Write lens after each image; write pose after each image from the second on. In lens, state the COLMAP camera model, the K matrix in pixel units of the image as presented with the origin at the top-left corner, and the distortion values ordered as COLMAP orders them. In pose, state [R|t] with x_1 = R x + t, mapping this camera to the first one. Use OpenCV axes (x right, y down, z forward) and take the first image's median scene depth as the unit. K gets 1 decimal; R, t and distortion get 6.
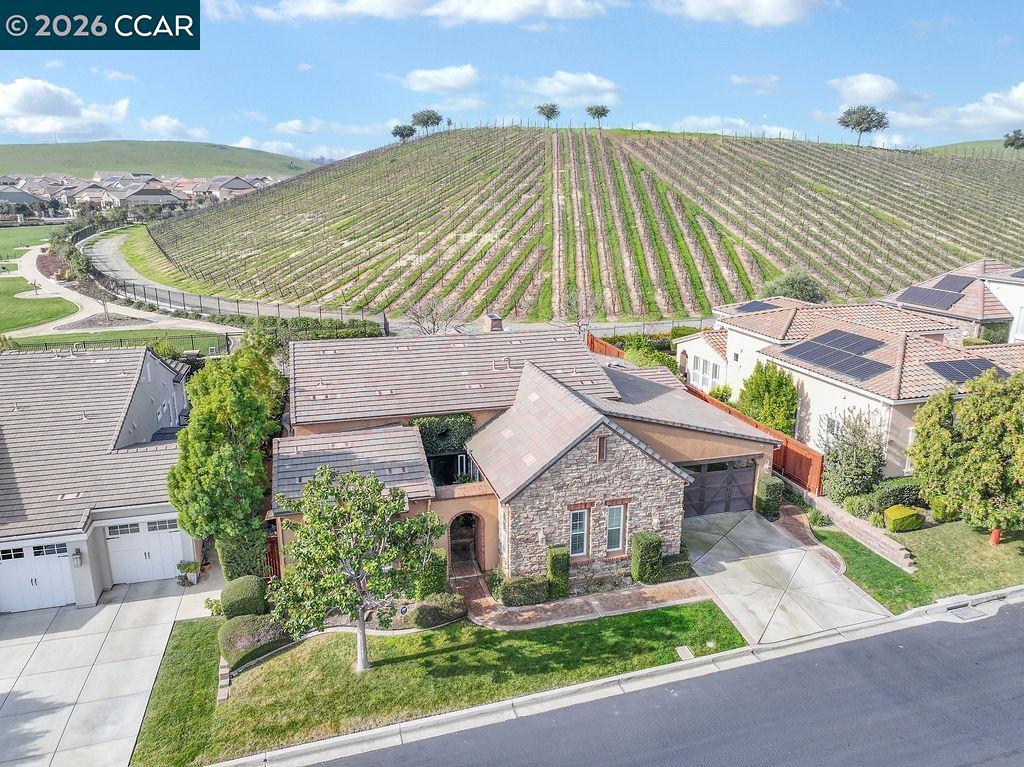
lens RADIAL K [[718.9, 0, 514.5], [0, 718.9, 379.9], [0, 0, 1]] dist [-0.001541, 0.015160]
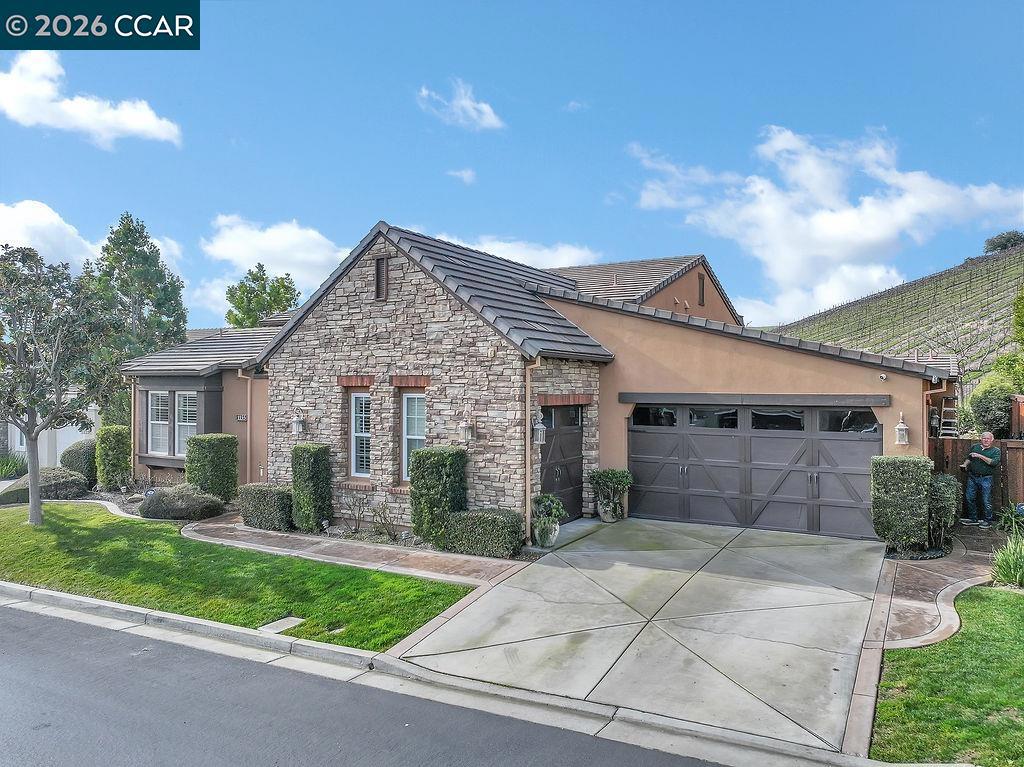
lens RADIAL K [[736.7, 0, 514.7], [0, 736.7, 380.3], [0, 0, 1]] dist [-0.001703, 0.015301]
pose [[0.694545, -0.004832, -0.719433, 0.570155], [-0.180747, 0.966734, -0.180987, 0.239260], [0.696375, 0.255739, 0.670567, 0.623276]]
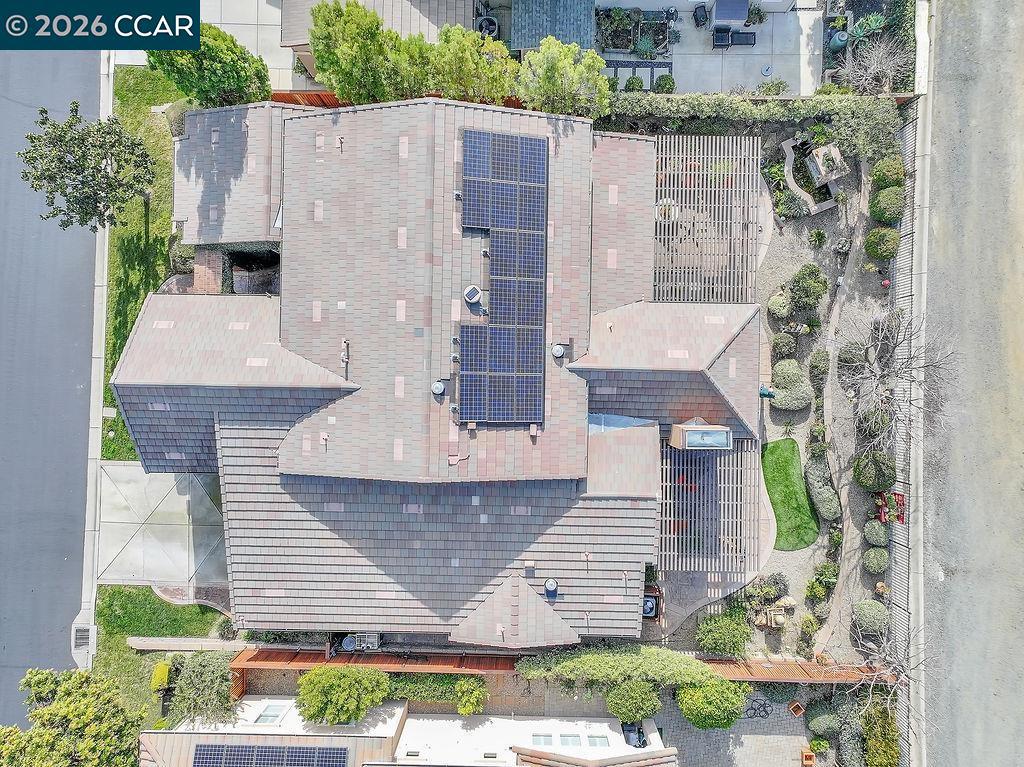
lens RADIAL K [[718.9, 0, 514.5], [0, 718.9, 379.9], [0, 0, 1]] dist [-0.001541, 0.015160]
pose [[-0.289205, 0.957266, 0.001509, -0.051922], [-0.226435, -0.069941, 0.971512, -1.001869], [0.930101, 0.280624, 0.236986, 1.164765]]
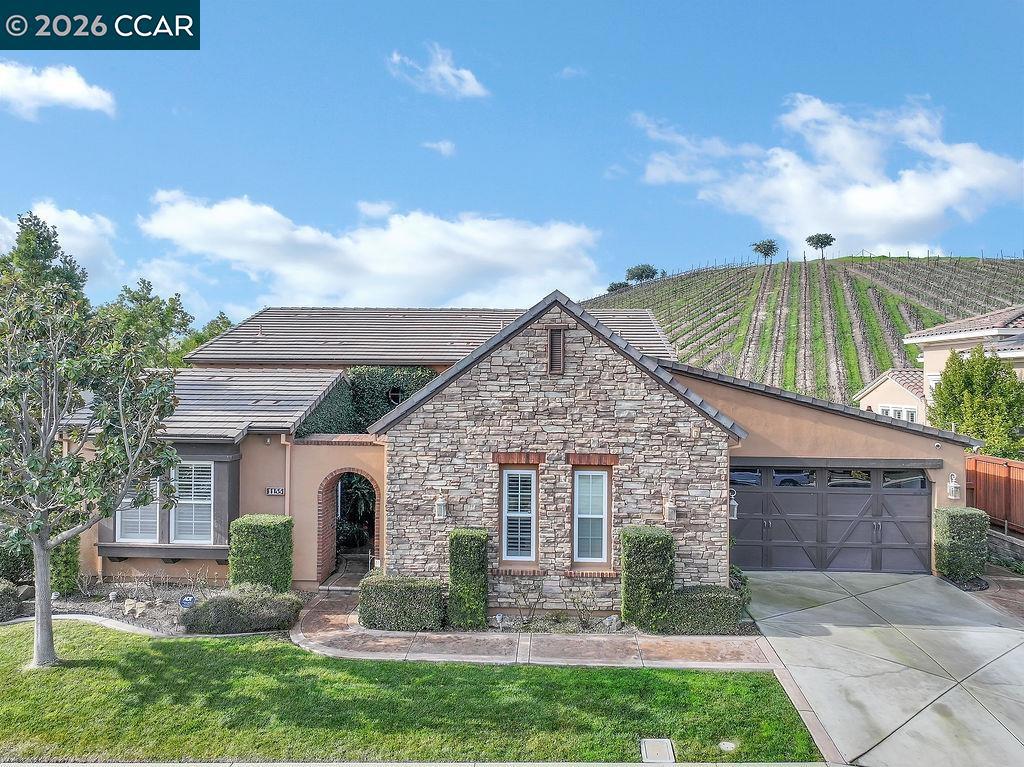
lens RADIAL K [[736.7, 0, 514.7], [0, 736.7, 380.3], [0, 0, 1]] dist [-0.001703, 0.015301]
pose [[0.946393, 0.005009, -0.322978, 0.248737], [-0.088044, 0.966021, -0.243005, 0.233655], [0.310786, 0.258415, 0.914677, 0.425569]]
